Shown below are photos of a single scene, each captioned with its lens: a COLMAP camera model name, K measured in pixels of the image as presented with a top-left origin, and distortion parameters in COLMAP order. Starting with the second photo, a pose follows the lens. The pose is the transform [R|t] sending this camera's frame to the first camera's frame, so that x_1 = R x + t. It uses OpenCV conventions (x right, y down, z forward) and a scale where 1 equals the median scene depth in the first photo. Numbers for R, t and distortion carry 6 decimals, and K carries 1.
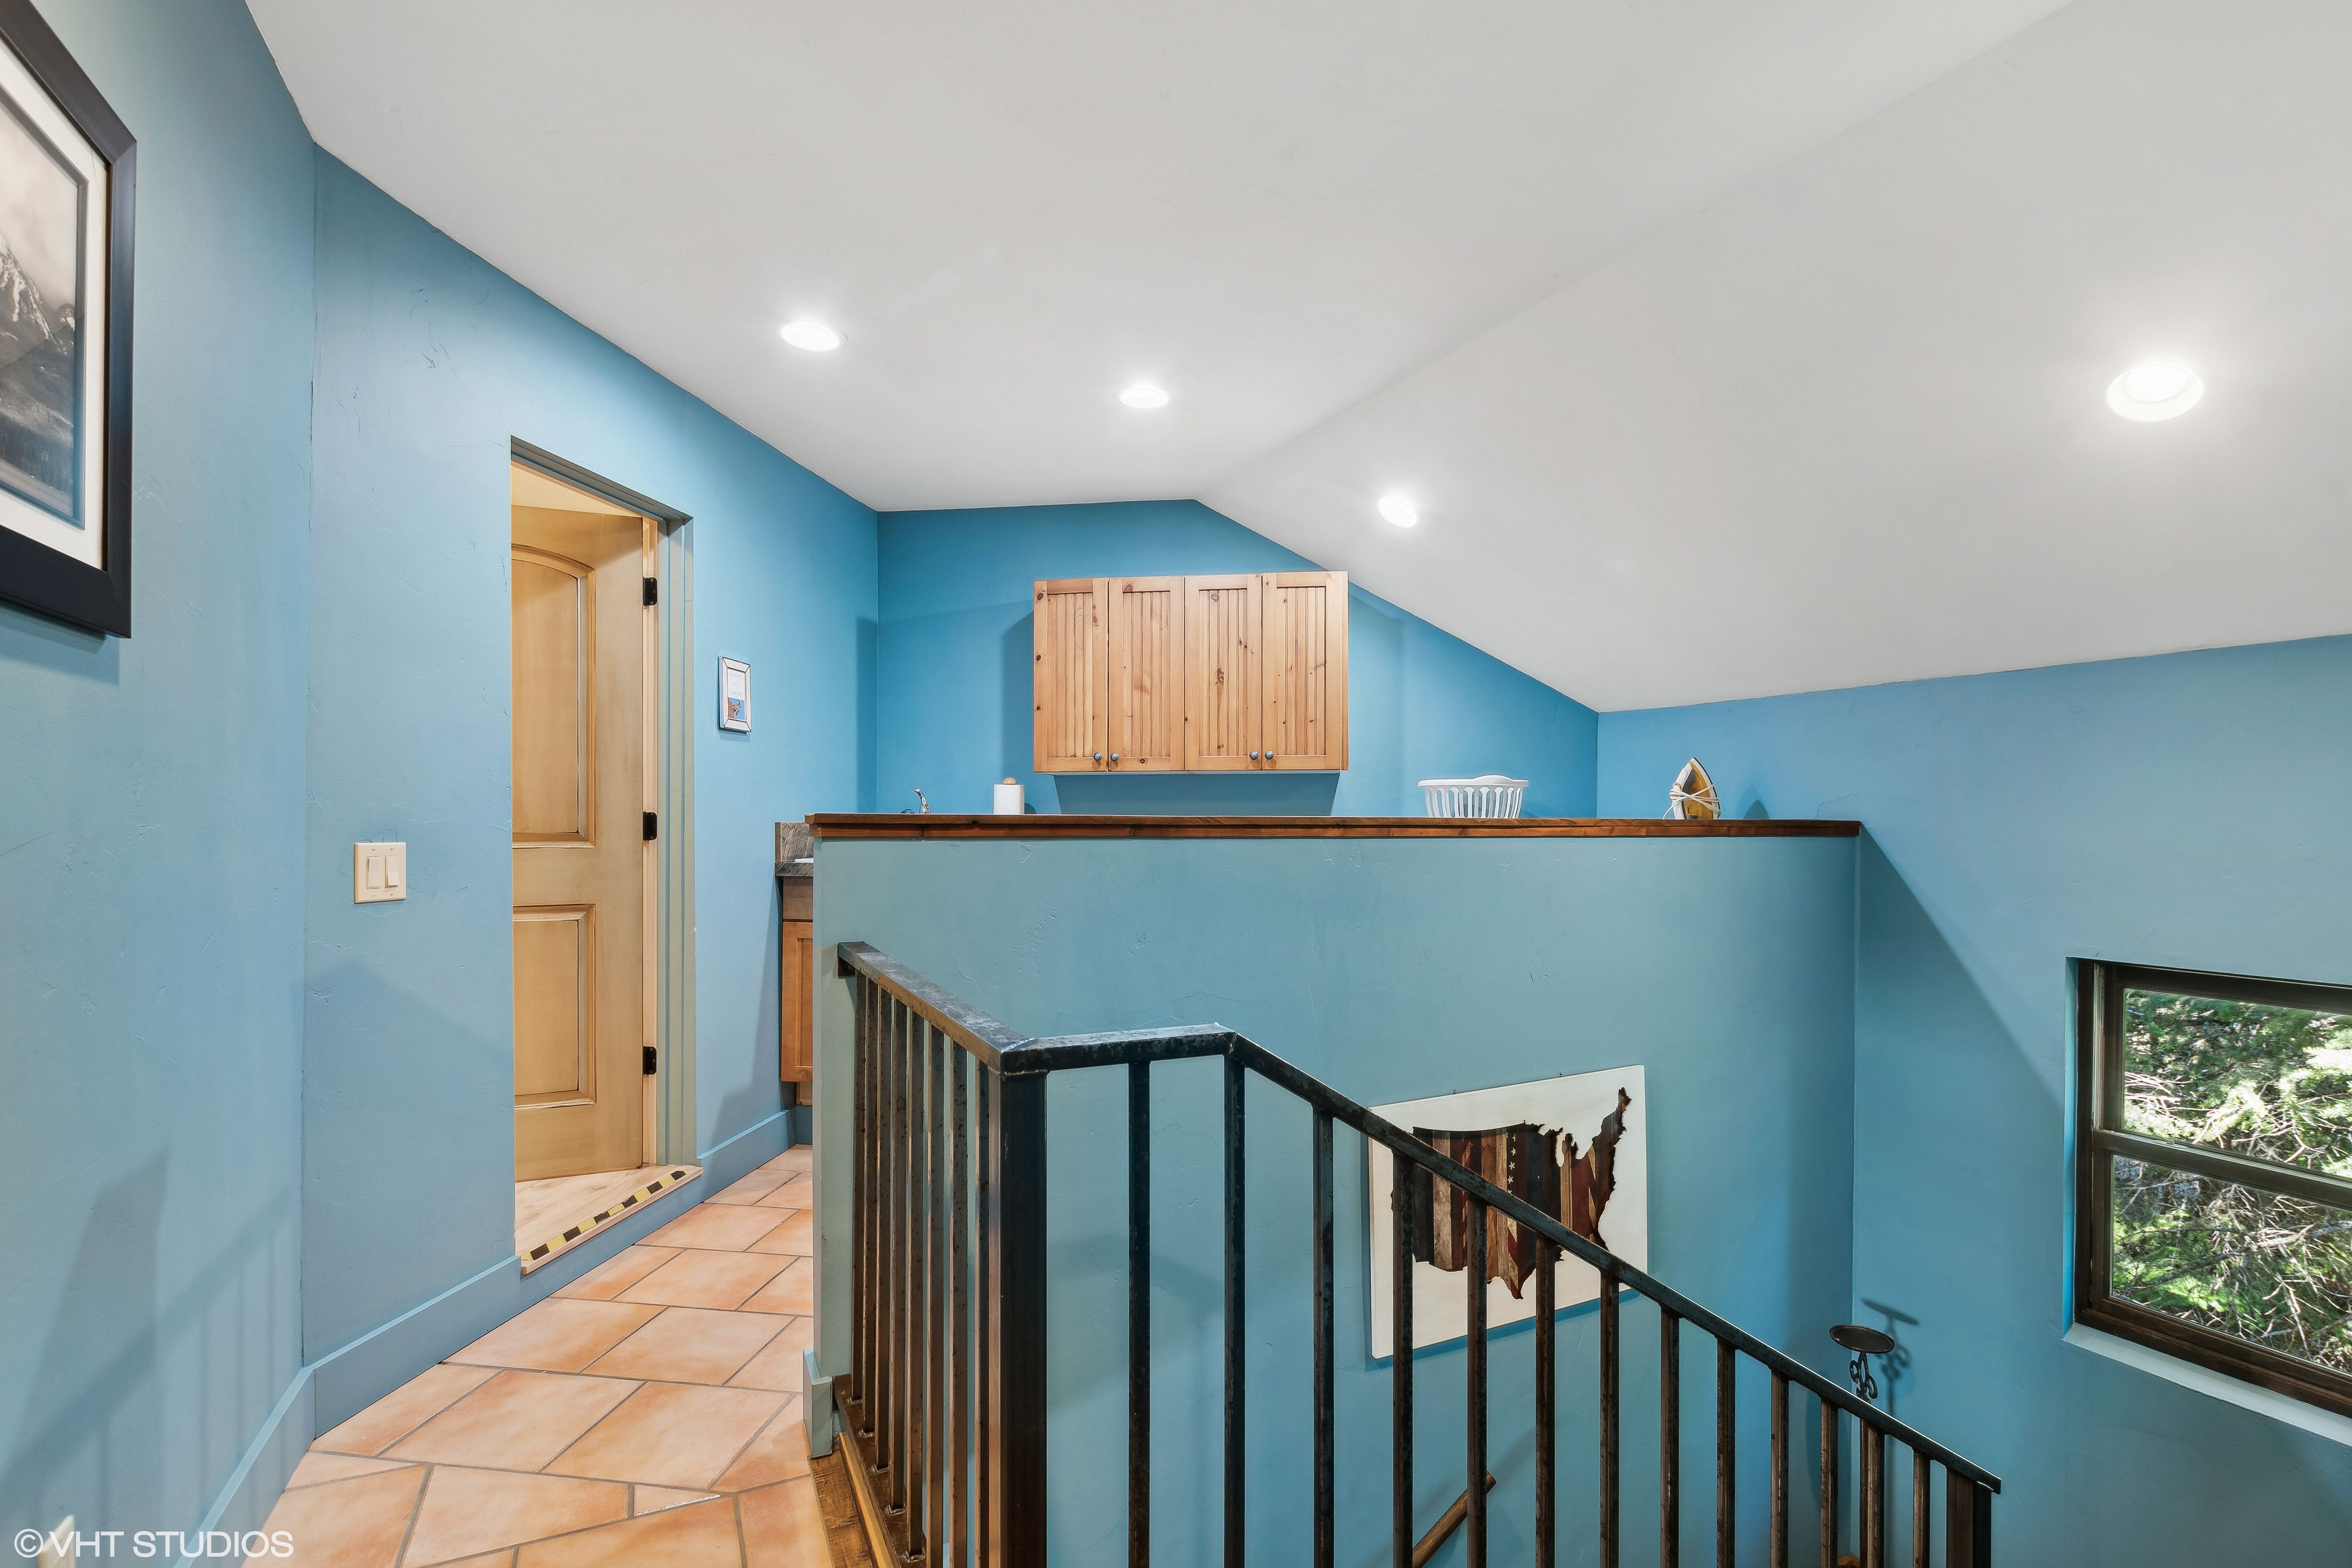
lens RADIAL K [[1110.7, 0, 1184.9], [0, 1110.7, 801.4], [0, 0, 1]] dist [-0.003391, -0.000697]
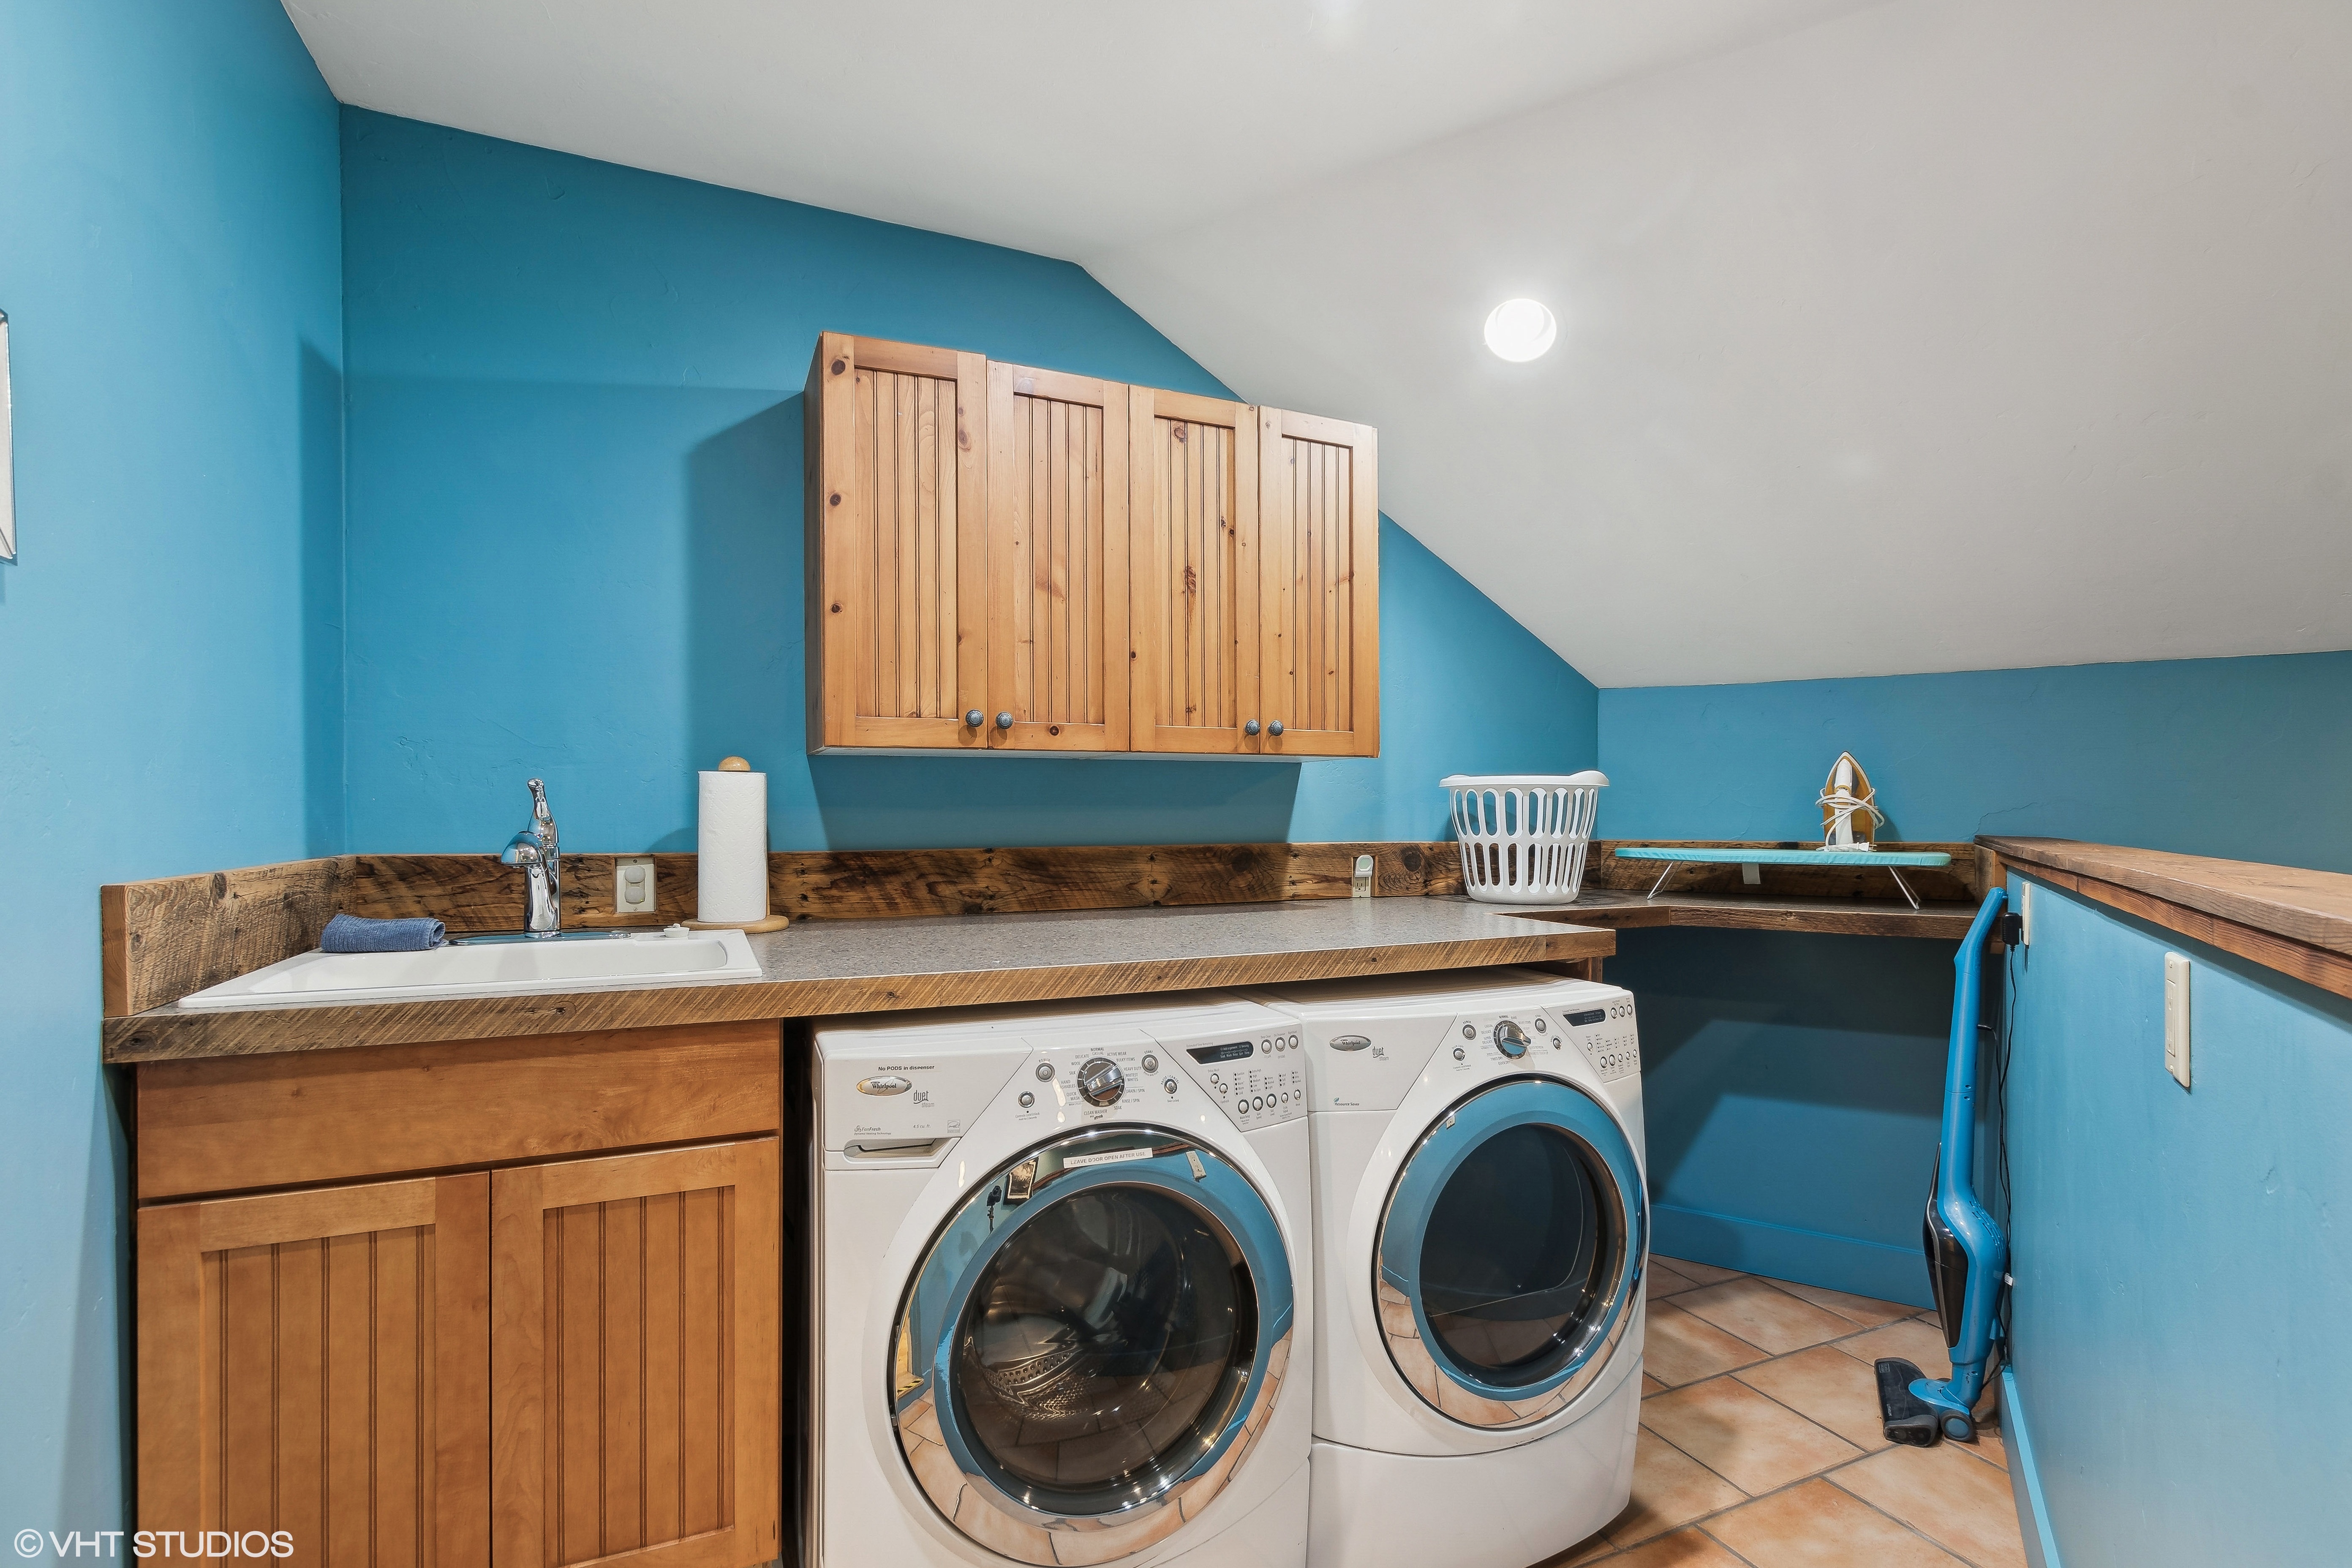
lens RADIAL K [[1110.7, 0, 1184.9], [0, 1110.7, 801.4], [0, 0, 1]] dist [-0.003391, -0.000697]
pose [[0.833206, 0.000387, 0.552963, -0.270666], [-0.002865, 0.999989, 0.003617, -0.006154], [-0.552956, -0.004598, 0.833198, 0.545678]]
